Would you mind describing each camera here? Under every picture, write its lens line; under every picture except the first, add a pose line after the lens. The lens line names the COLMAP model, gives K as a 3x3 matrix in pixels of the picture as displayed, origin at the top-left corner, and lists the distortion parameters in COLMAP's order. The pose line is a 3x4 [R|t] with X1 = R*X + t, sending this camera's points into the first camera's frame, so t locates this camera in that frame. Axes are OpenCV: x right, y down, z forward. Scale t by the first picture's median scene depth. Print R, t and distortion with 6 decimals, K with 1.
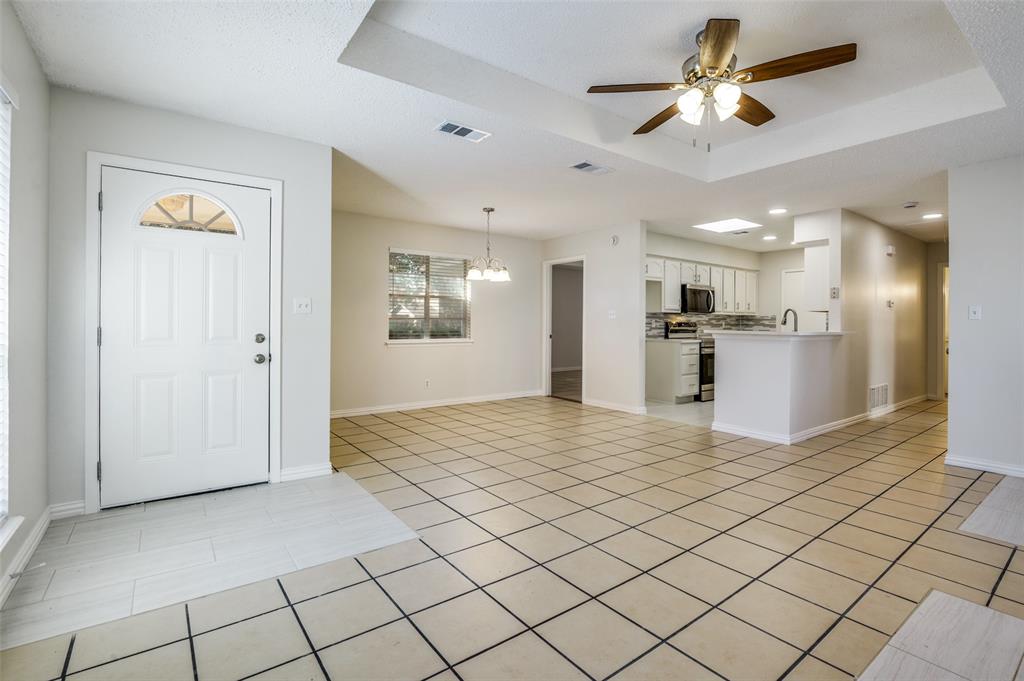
lens RADIAL K [[472.8, 0, 518.1], [0, 472.8, 322.3], [0, 0, 1]] dist [-0.000073, -0.003116]
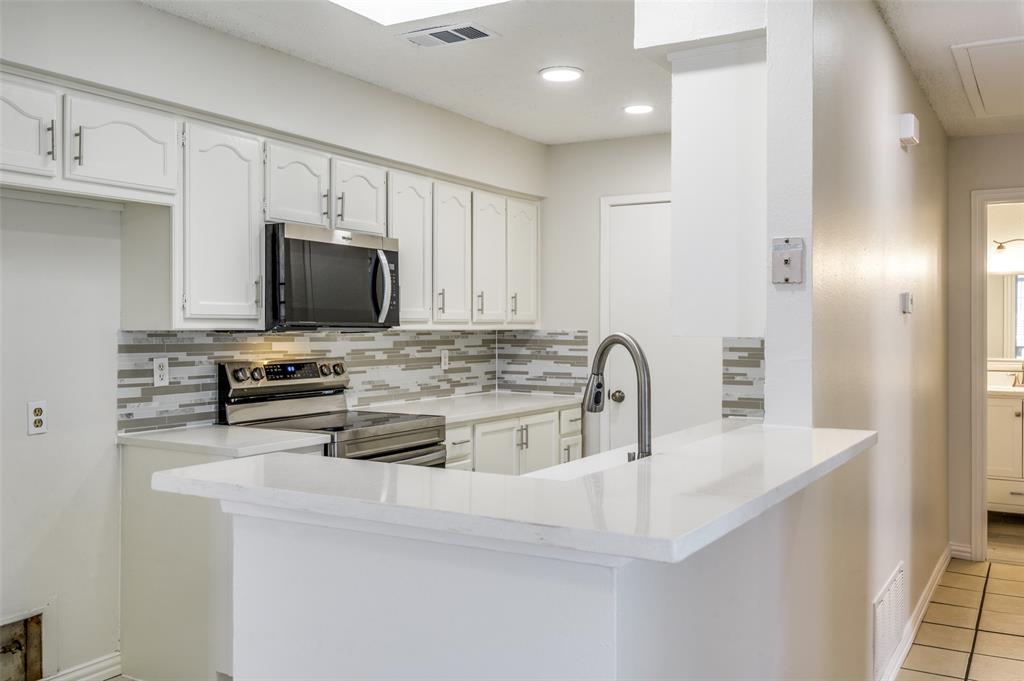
lens RADIAL K [[943.2, 0, 511.5], [0, 943.2, 331.1], [0, 0, 1]] dist [0.049691, 0.000000]
pose [[0.919944, -0.007190, 0.391983, 0.245522], [0.003730, 0.999947, 0.009587, -0.022577], [-0.392031, -0.007358, 0.919922, 0.424065]]
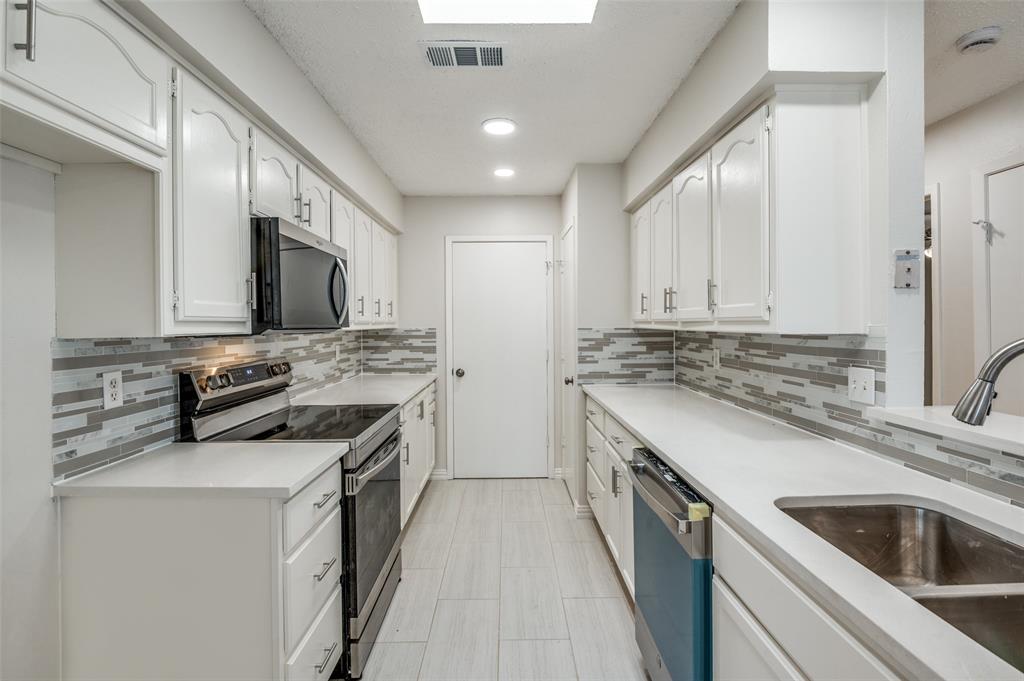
lens RADIAL K [[472.8, 0, 516.4], [0, 472.8, 325.5], [0, 0, 1]] dist [-0.000073, -0.003116]
pose [[0.582573, -0.016396, 0.812613, 0.211212], [0.010974, 0.999864, 0.012307, -0.024225], [-0.812704, 0.001747, 0.582674, 0.700708]]
